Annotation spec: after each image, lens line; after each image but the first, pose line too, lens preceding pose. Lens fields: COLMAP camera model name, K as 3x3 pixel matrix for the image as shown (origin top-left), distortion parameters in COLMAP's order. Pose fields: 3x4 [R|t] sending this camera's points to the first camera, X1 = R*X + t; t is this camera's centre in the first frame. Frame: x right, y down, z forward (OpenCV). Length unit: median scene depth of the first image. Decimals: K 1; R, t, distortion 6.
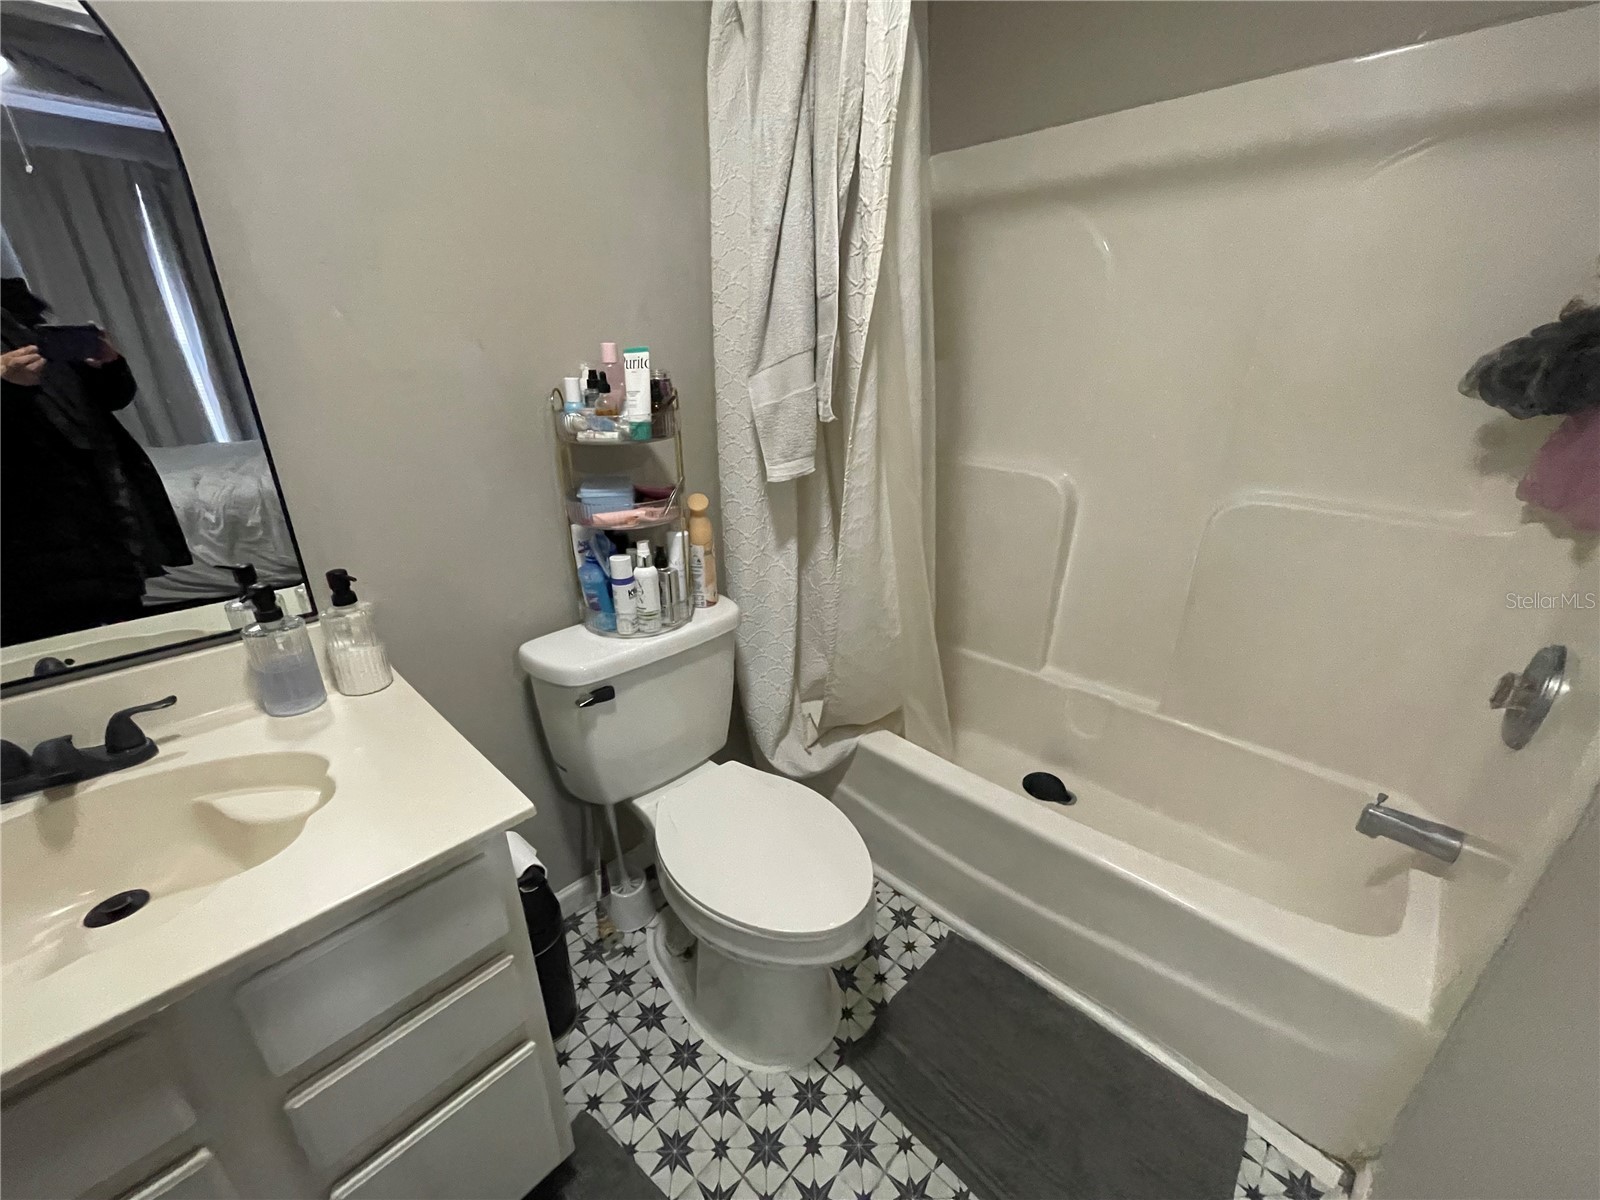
lens RADIAL K [[639.4, 0, 800.0], [0, 639.4, 600.0], [0, 0, 1]] dist [-0.001857, 0.000110]
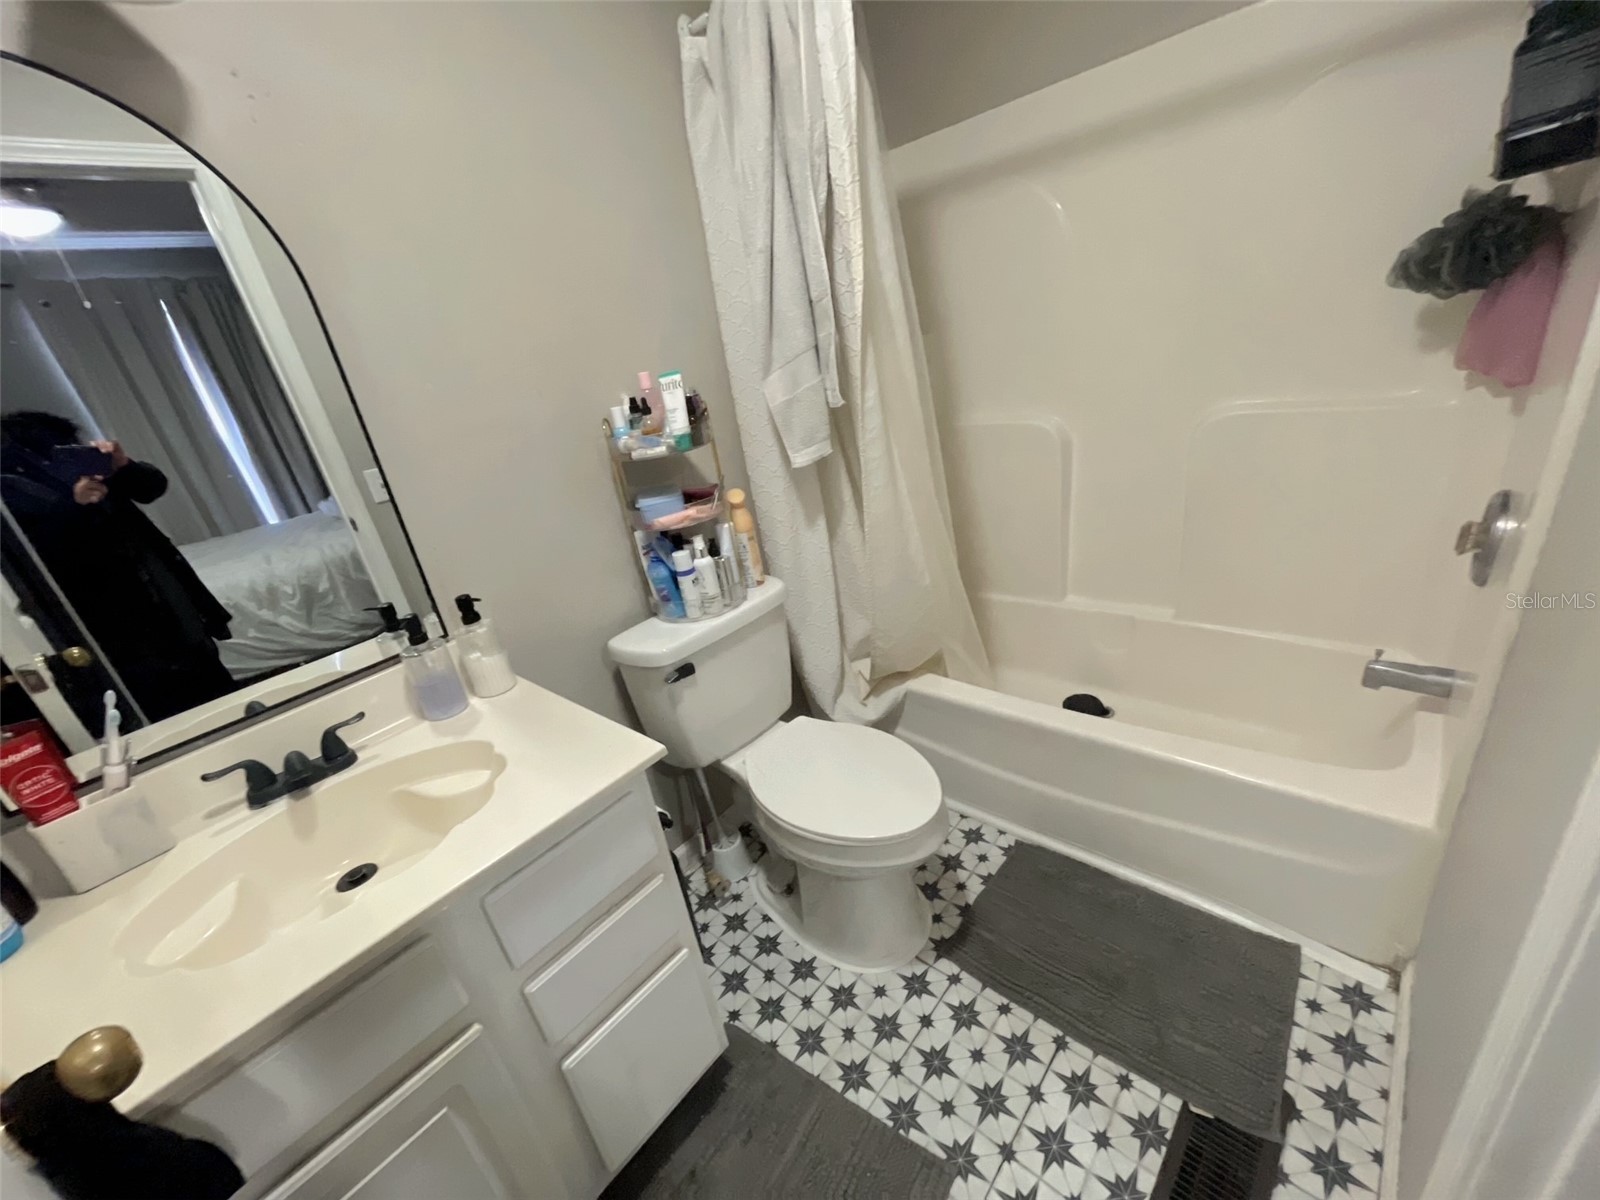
lens RADIAL K [[645.6, 0, 800.0], [0, 645.6, 600.0], [0, 0, 1]] dist [0.000622, 0.000405]
pose [[0.986469, -0.160687, -0.032535, -0.042151], [0.160987, 0.986933, 0.006804, 0.045054], [0.031017, -0.011949, 0.999447, -0.166187]]
